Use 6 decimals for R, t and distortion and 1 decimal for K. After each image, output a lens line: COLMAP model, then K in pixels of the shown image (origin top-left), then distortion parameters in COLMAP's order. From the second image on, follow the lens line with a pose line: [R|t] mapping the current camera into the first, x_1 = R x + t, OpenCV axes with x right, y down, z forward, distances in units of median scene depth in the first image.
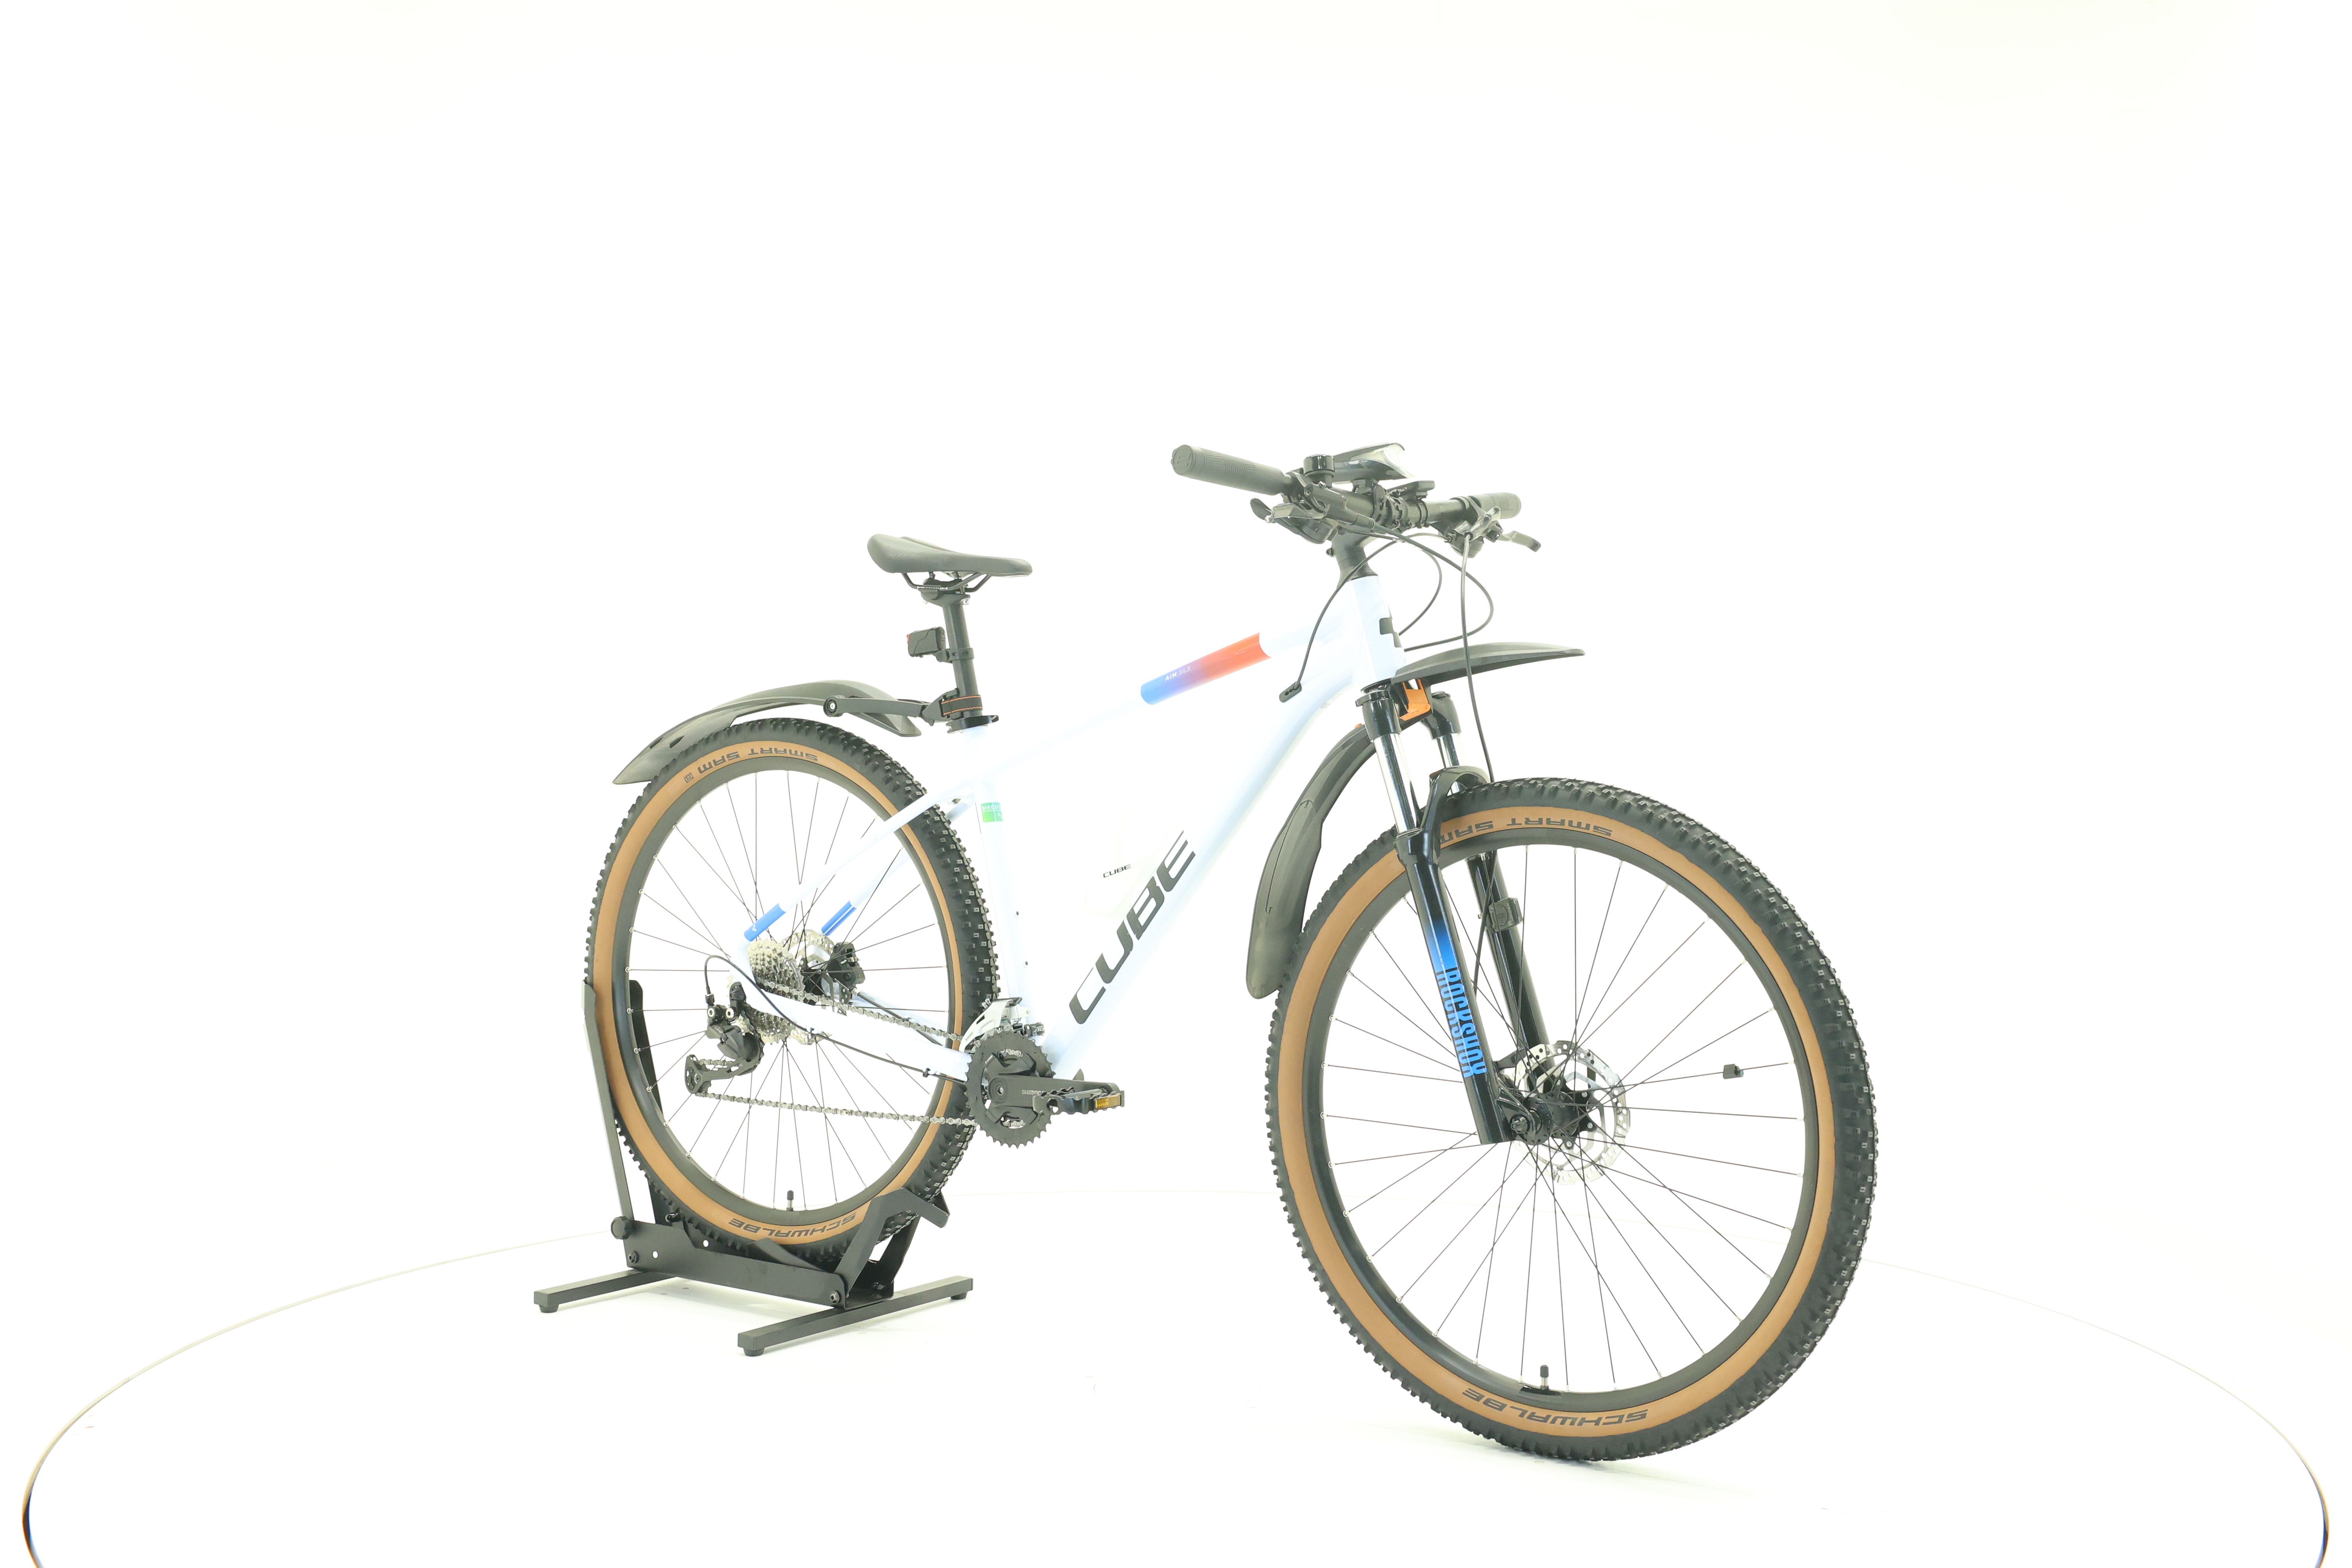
lens RADIAL K [[2488.7, 0, 1173.0], [0, 2488.7, 786.1], [0, 0, 1]] dist [0.002455, 0.000000]
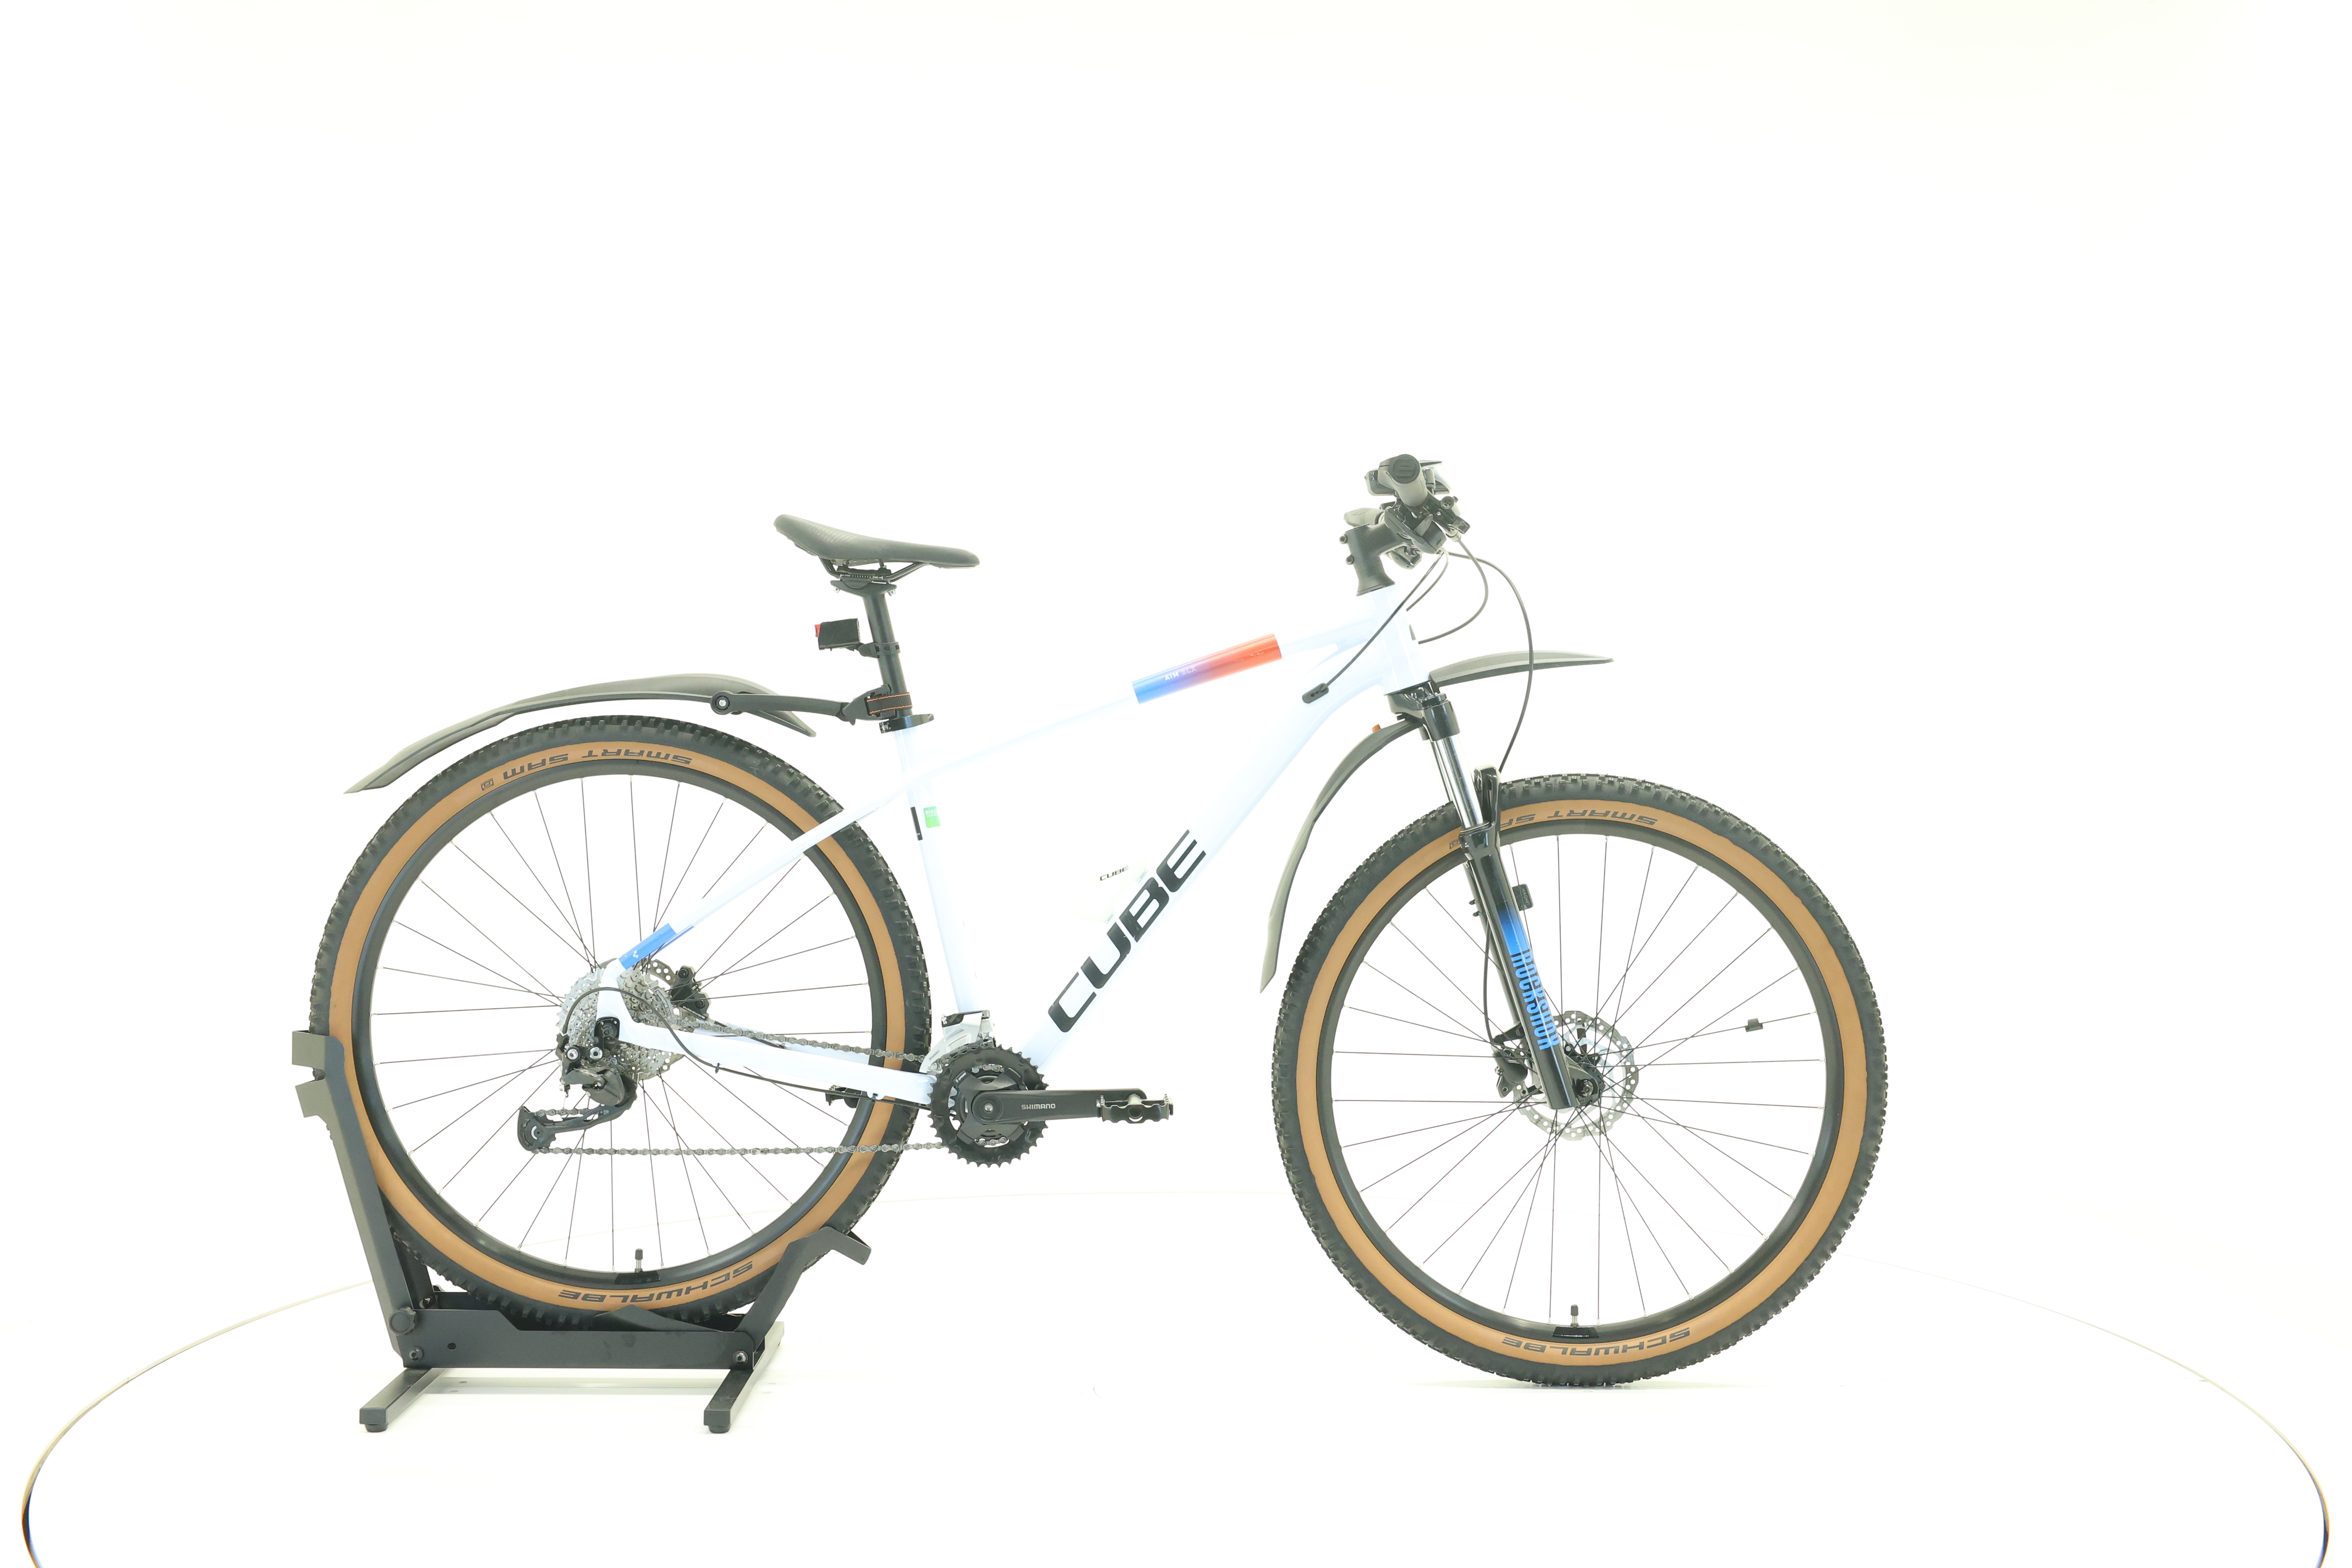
lens RADIAL K [[2488.7, 0, 1172.8], [0, 2488.7, 780.5], [0, 0, 1]] dist [0.002455, 0.000000]
pose [[0.806328, -0.012758, 0.591331, -0.551834], [0.011890, 0.999915, 0.005362, -0.007119], [-0.591349, 0.002708, 0.806411, 0.182198]]
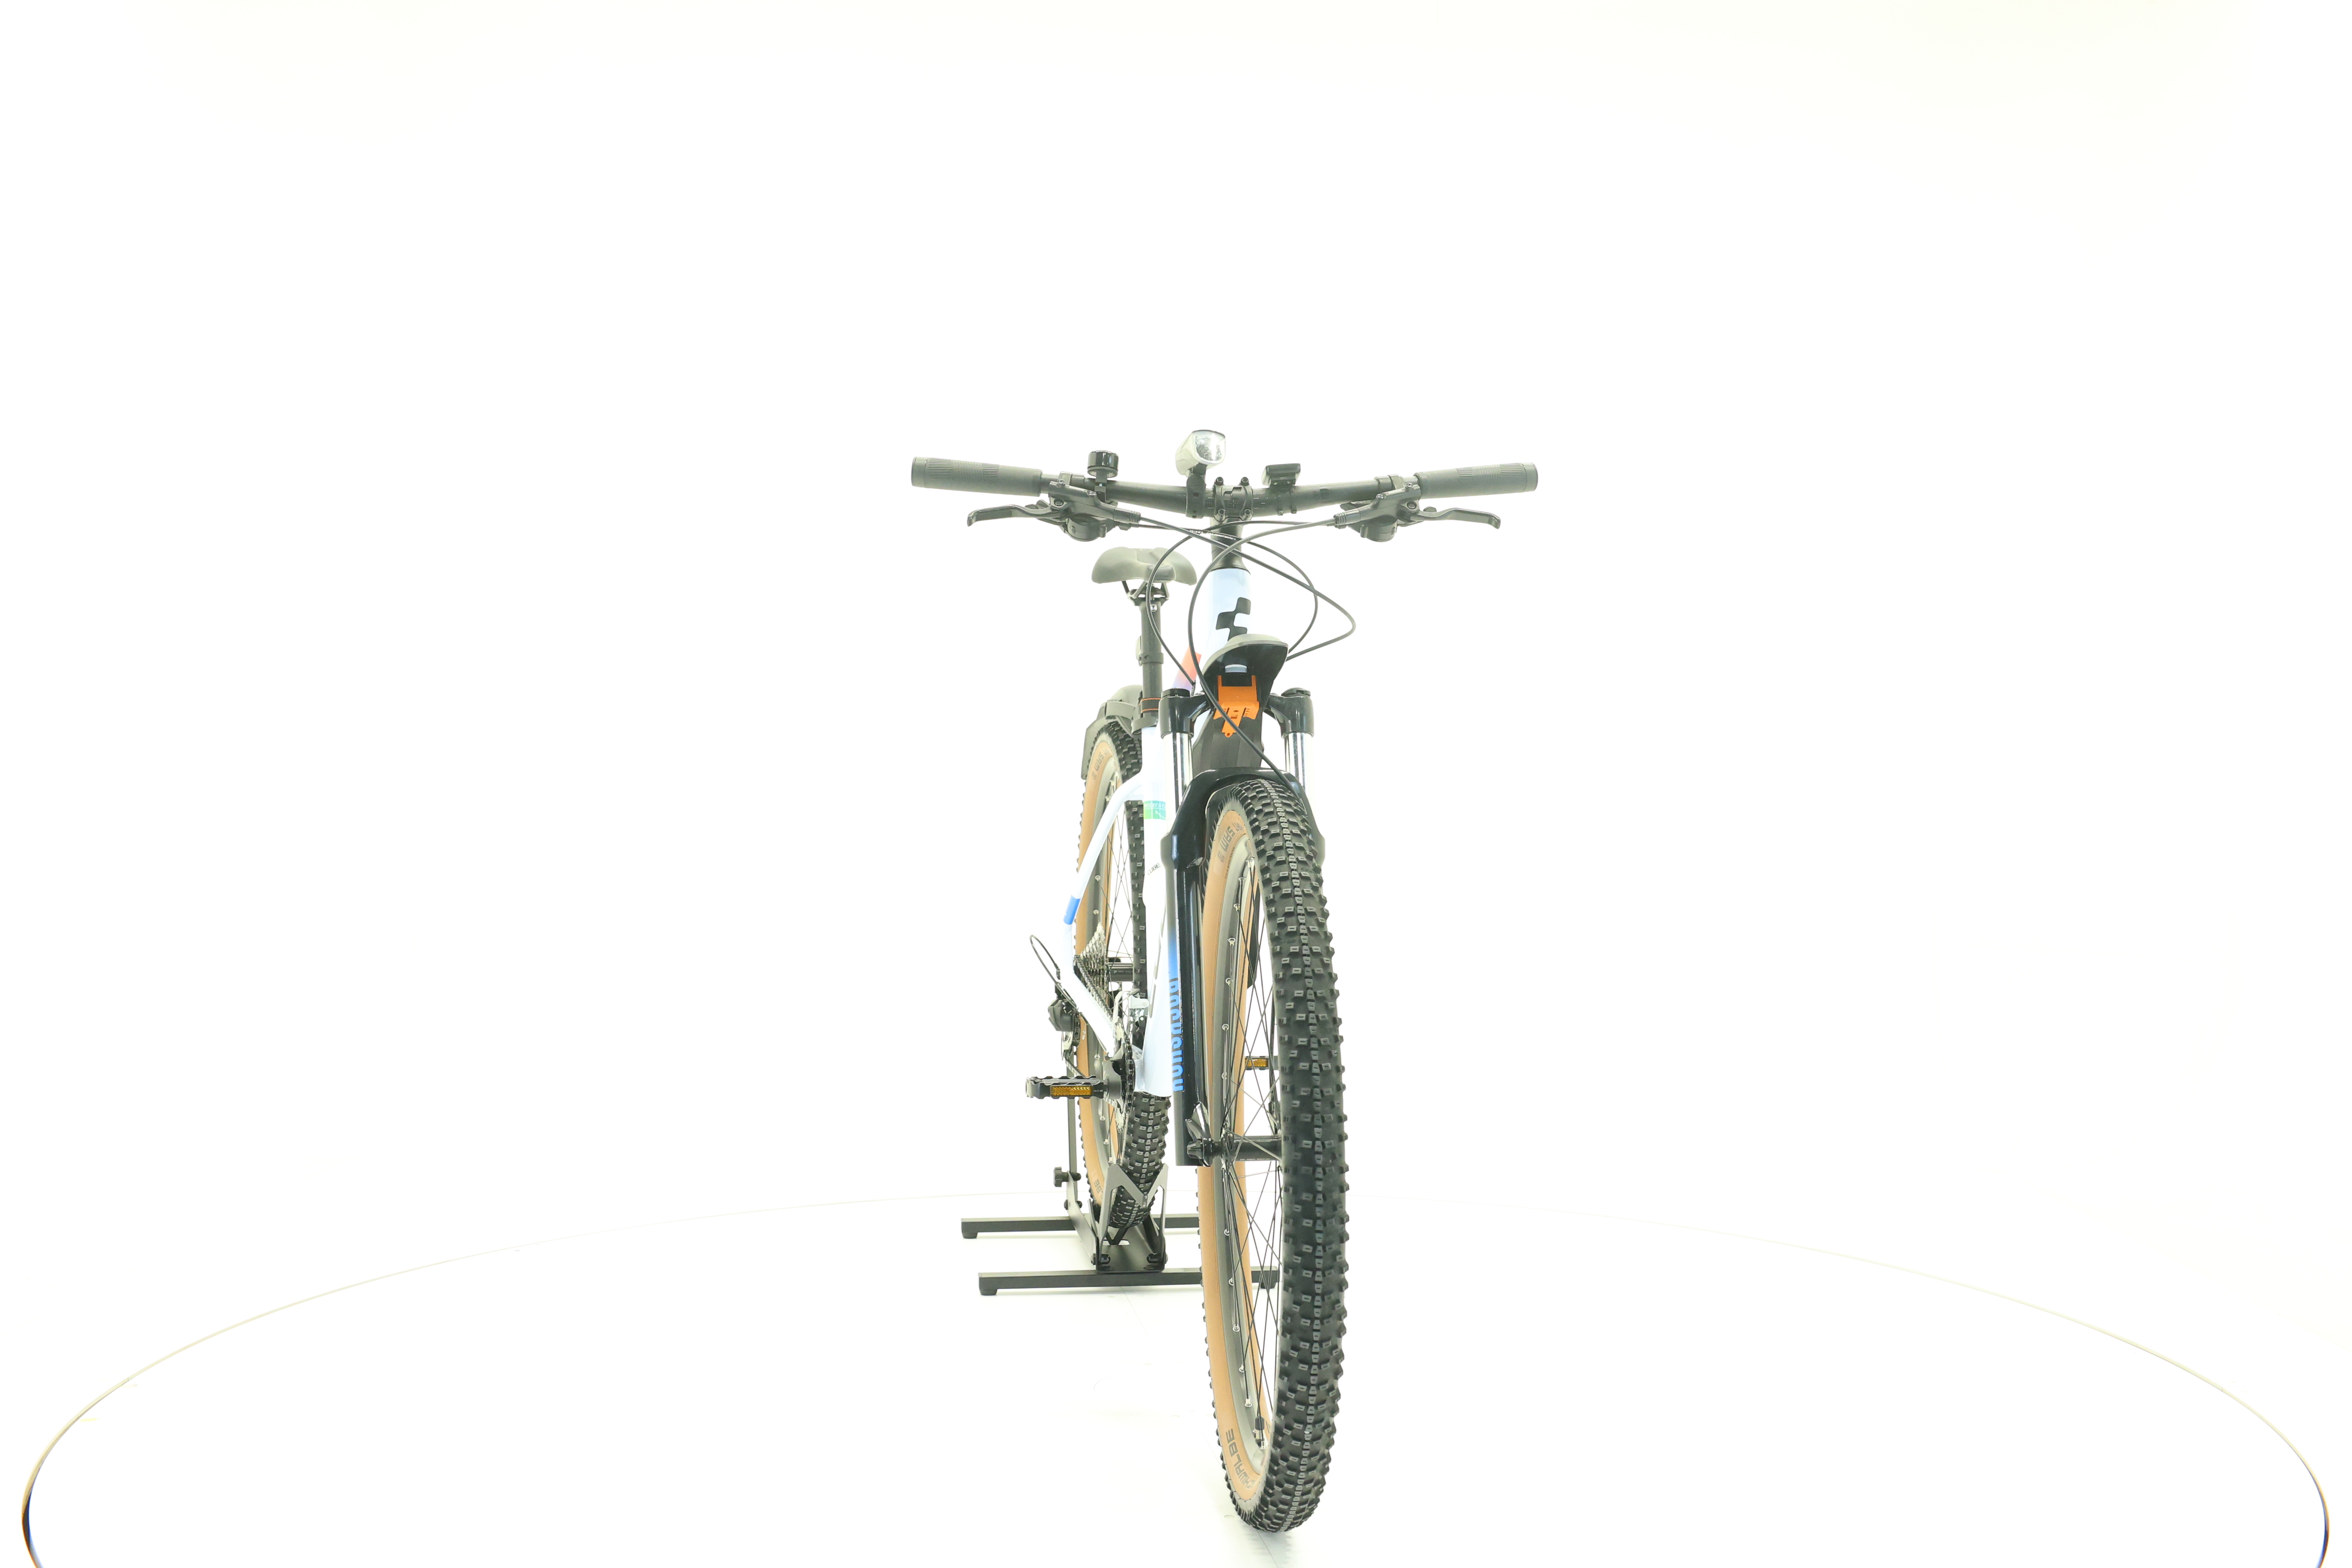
lens RADIAL K [[2488.7, 0, 1176.3], [0, 2488.7, 782.4], [0, 0, 1]] dist [0.002455, 0.000000]
pose [[0.689011, 0.013323, -0.724629, 0.678079], [-0.016906, 0.999854, 0.002307, -0.003517], [0.724554, 0.010661, 0.689136, 0.289771]]
